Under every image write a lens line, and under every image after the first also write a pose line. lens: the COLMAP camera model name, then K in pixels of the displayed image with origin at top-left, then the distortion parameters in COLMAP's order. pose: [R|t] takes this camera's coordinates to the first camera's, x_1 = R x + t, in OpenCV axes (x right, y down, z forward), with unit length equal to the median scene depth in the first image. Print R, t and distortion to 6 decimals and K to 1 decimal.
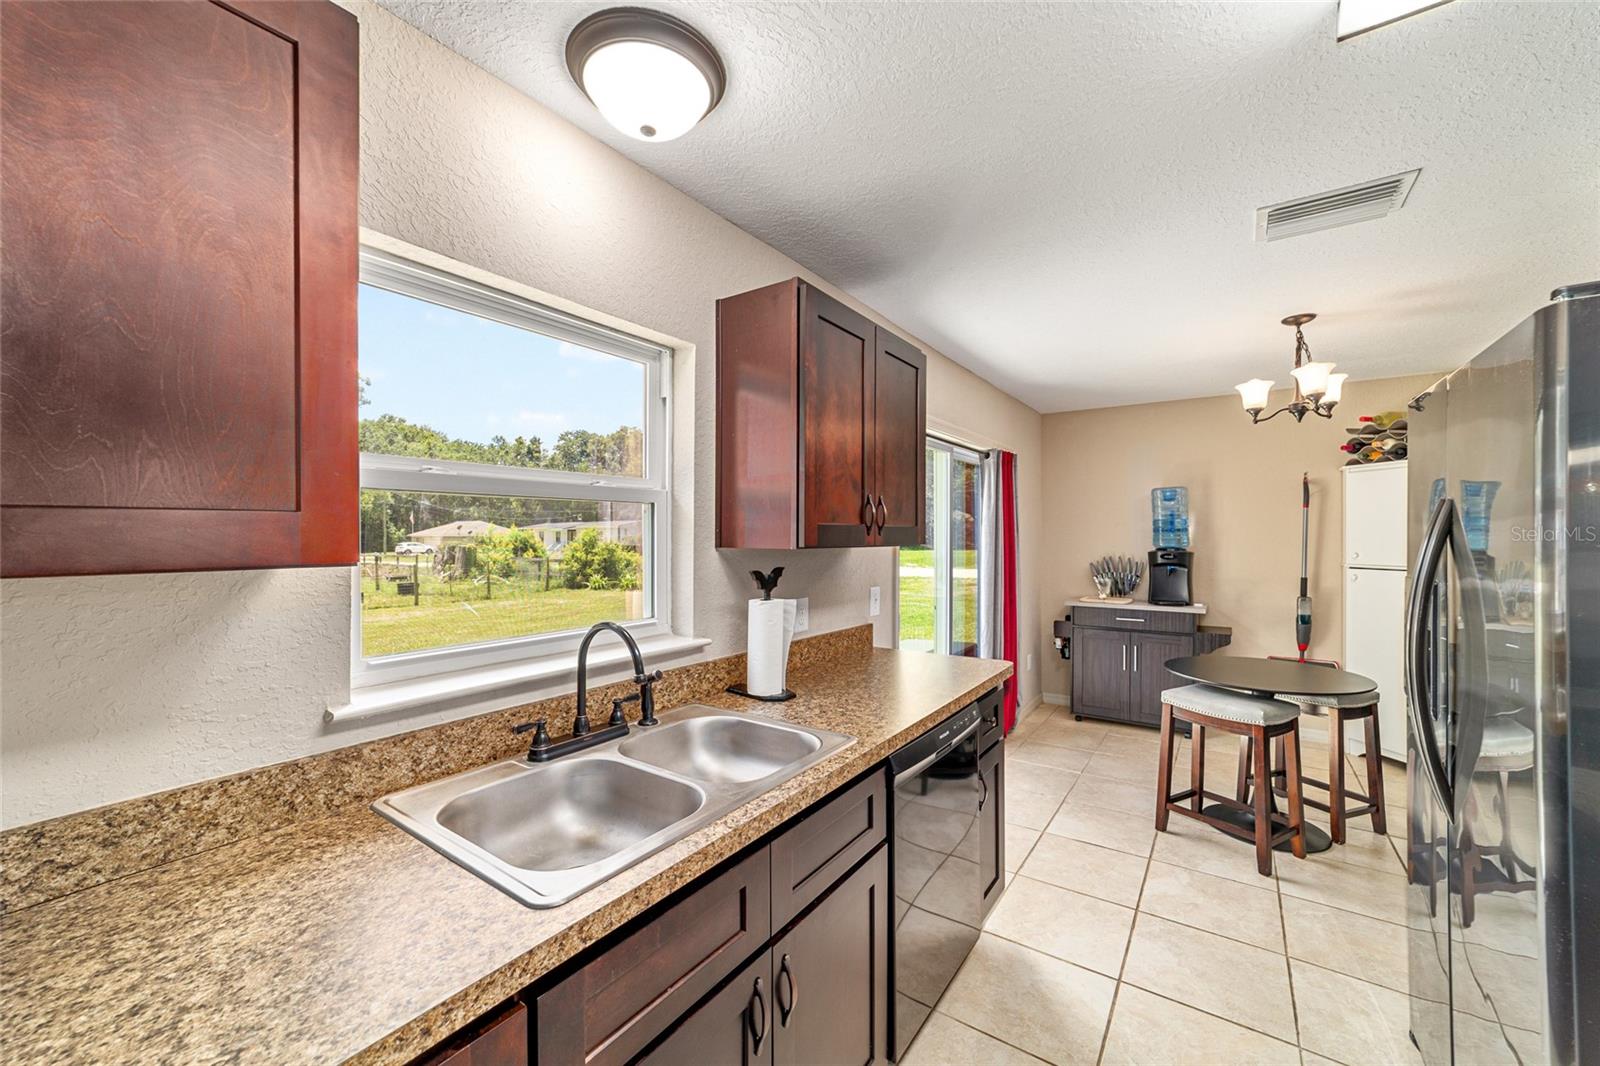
lens RADIAL K [[613.9, 0, 800.6], [0, 613.9, 536.8], [0, 0, 1]] dist [-0.010481, 0.004595]
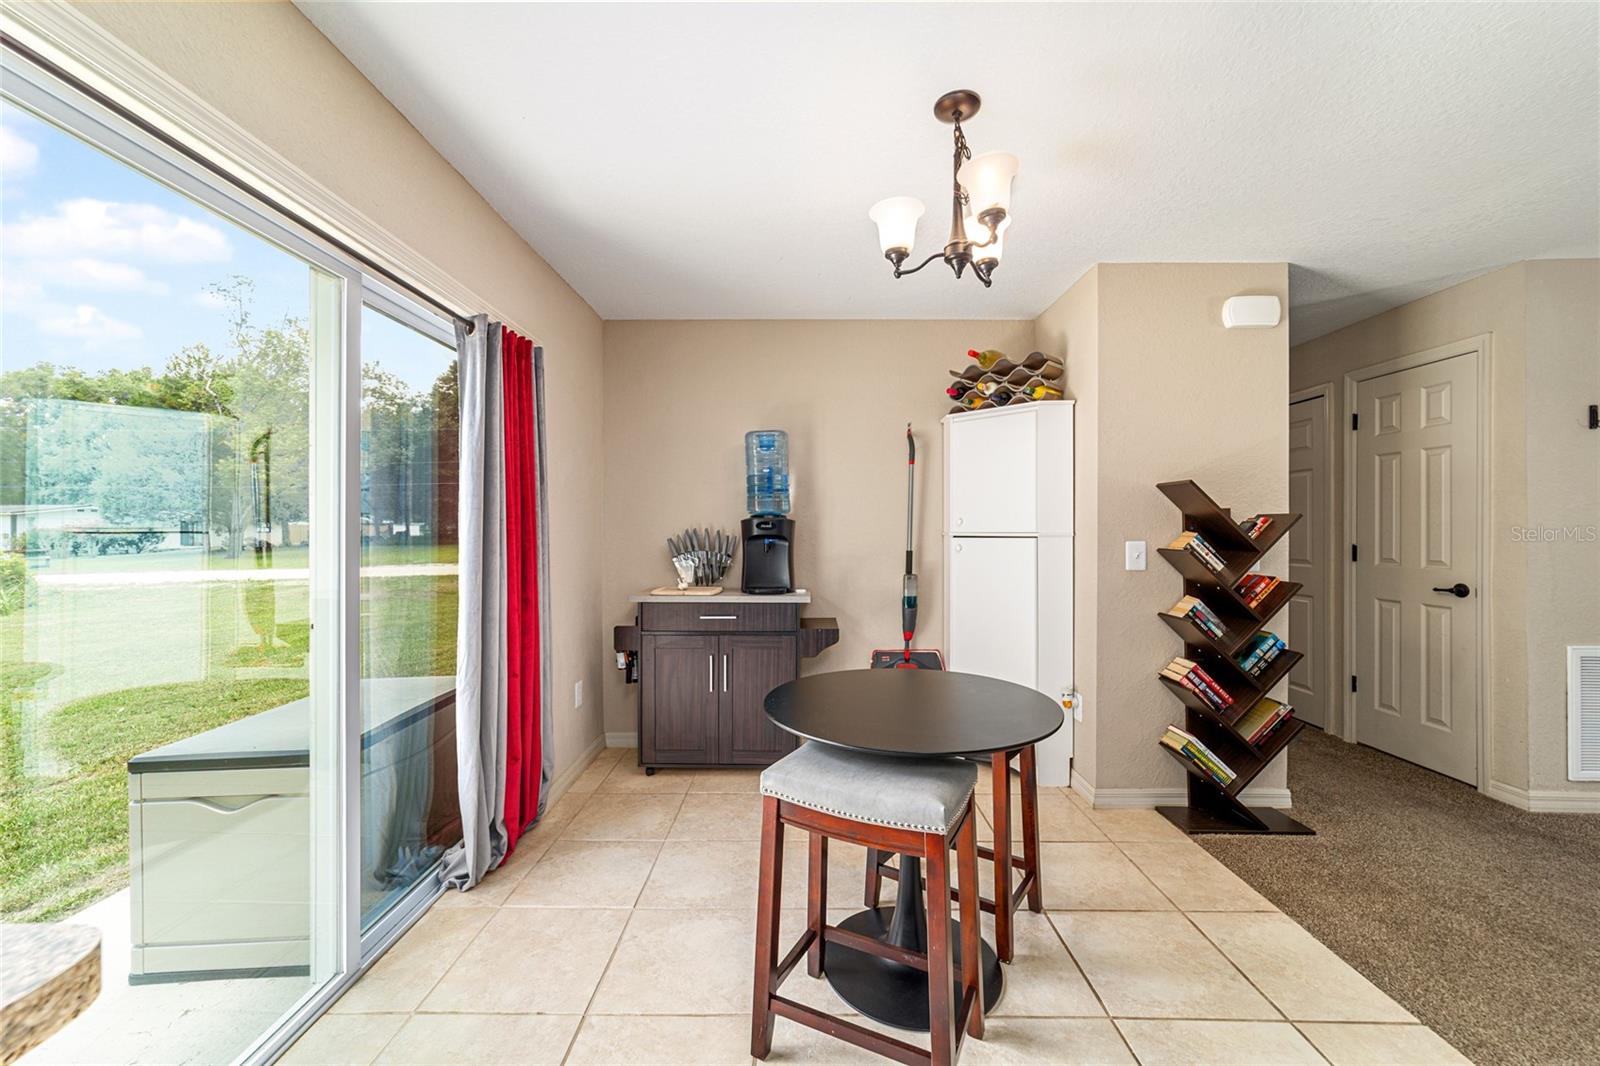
lens RADIAL K [[613.9, 0, 799.6], [0, 613.9, 532.6], [0, 0, 1]] dist [-0.010481, 0.004595]
pose [[0.822533, 0.000263, 0.568718, 0.223448], [0.001186, 0.999997, -0.002178, 0.041623], [-0.568717, 0.002466, 0.822530, 0.384139]]
